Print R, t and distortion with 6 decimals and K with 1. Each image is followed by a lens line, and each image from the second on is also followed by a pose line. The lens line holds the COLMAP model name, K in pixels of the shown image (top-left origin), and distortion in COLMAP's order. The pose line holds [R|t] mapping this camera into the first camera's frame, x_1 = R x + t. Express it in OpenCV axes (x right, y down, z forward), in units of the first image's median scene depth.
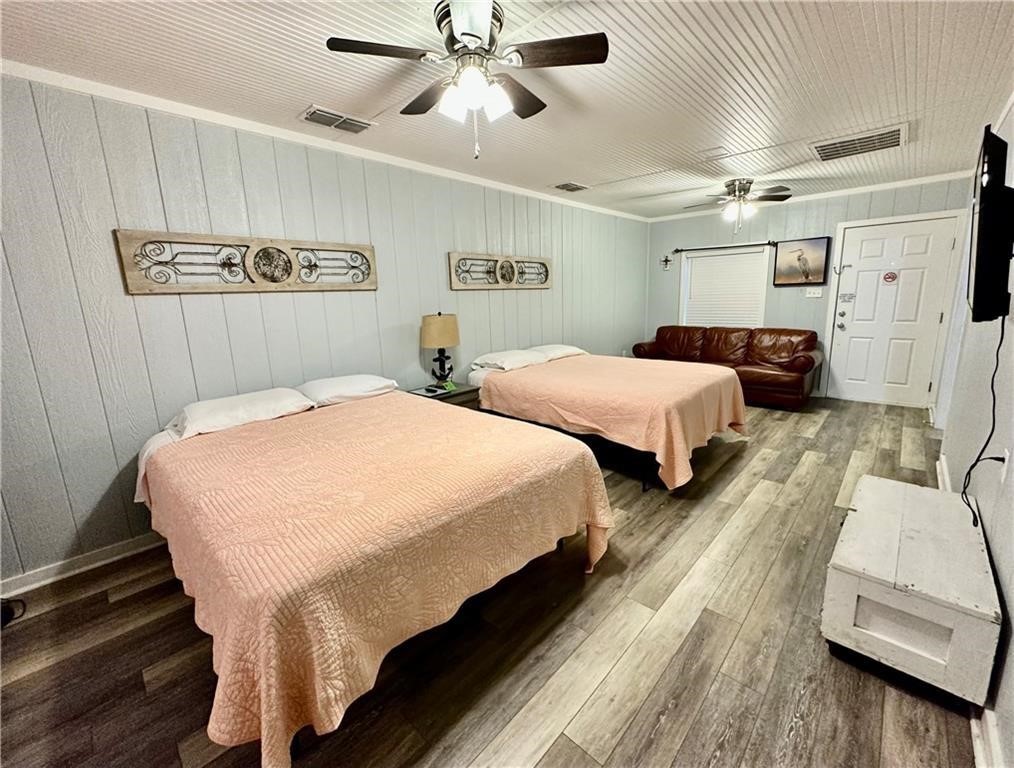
lens RADIAL K [[413.6, 0, 514.0], [0, 413.6, 380.0], [0, 0, 1]] dist [-0.000248, 0.000109]
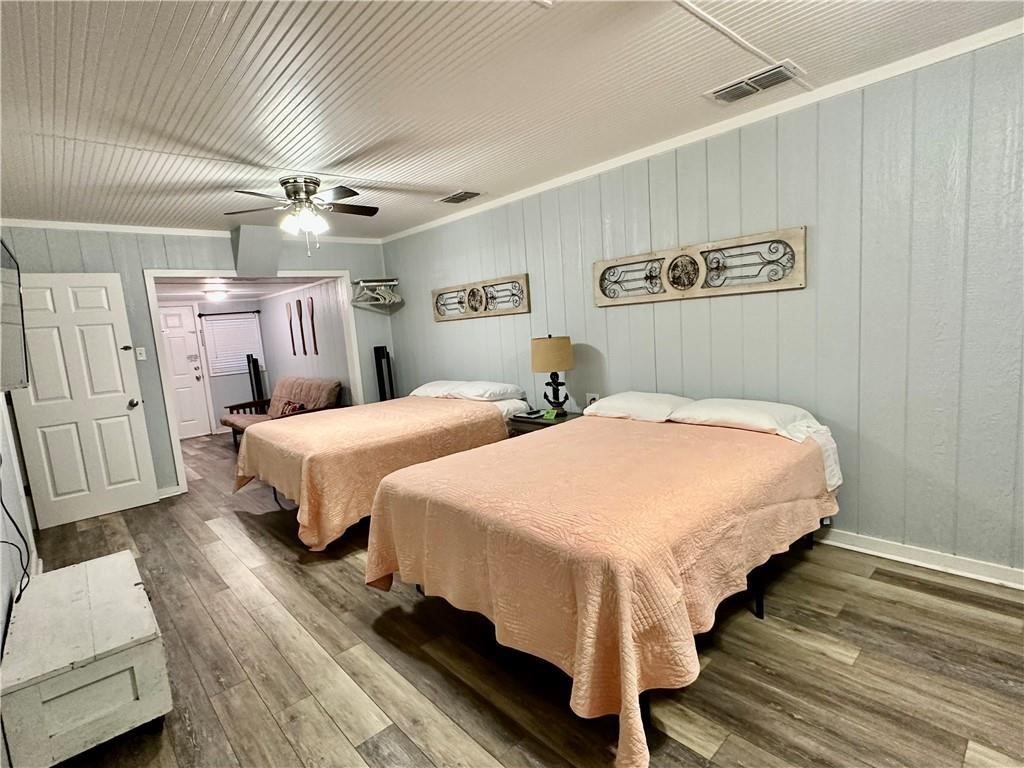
lens RADIAL K [[502.2, 0, 515.5], [0, 502.2, 389.8], [0, 0, 1]] dist [-0.013641, -0.000346]
pose [[-0.059688, 0.163621, -0.984716, 1.324241], [-0.128009, 0.977075, 0.170111, -0.307077], [0.989975, 0.136206, -0.037374, 1.339937]]
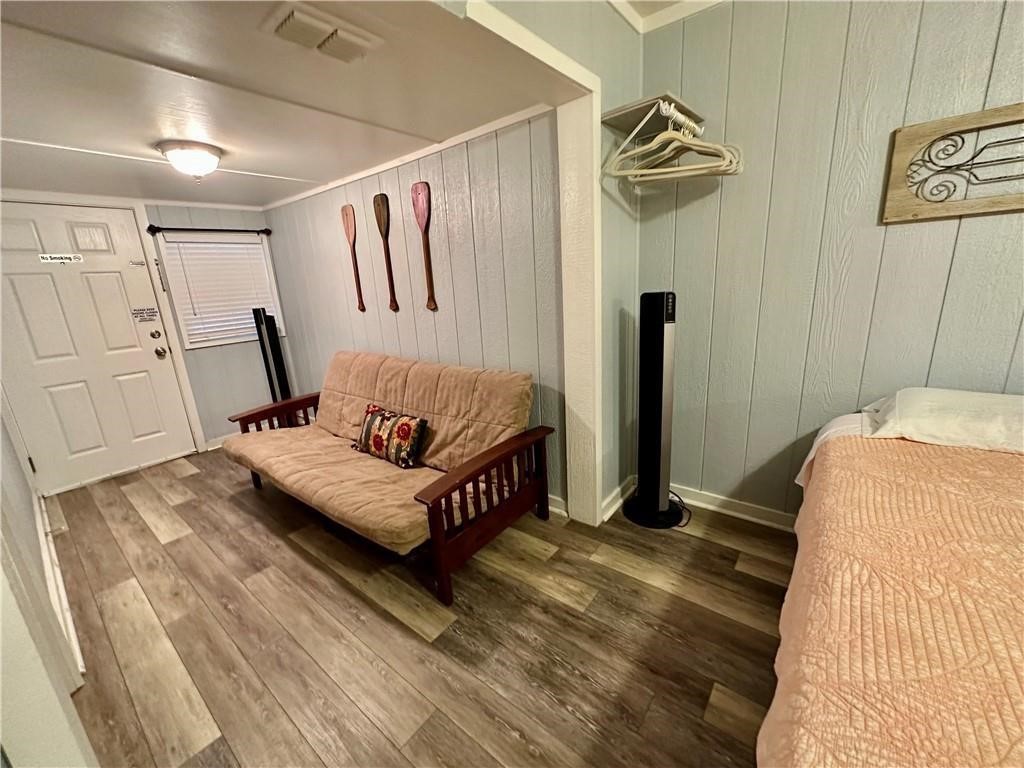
lens RADIAL K [[410.4, 0, 511.4], [0, 410.4, 383.3], [0, 0, 1]] dist [-0.000539, -0.000138]
pose [[0.083473, 0.270699, -0.959038, -0.187888], [-0.147518, 0.955150, 0.256762, -0.024185], [0.985531, 0.120043, 0.119662, 0.265028]]
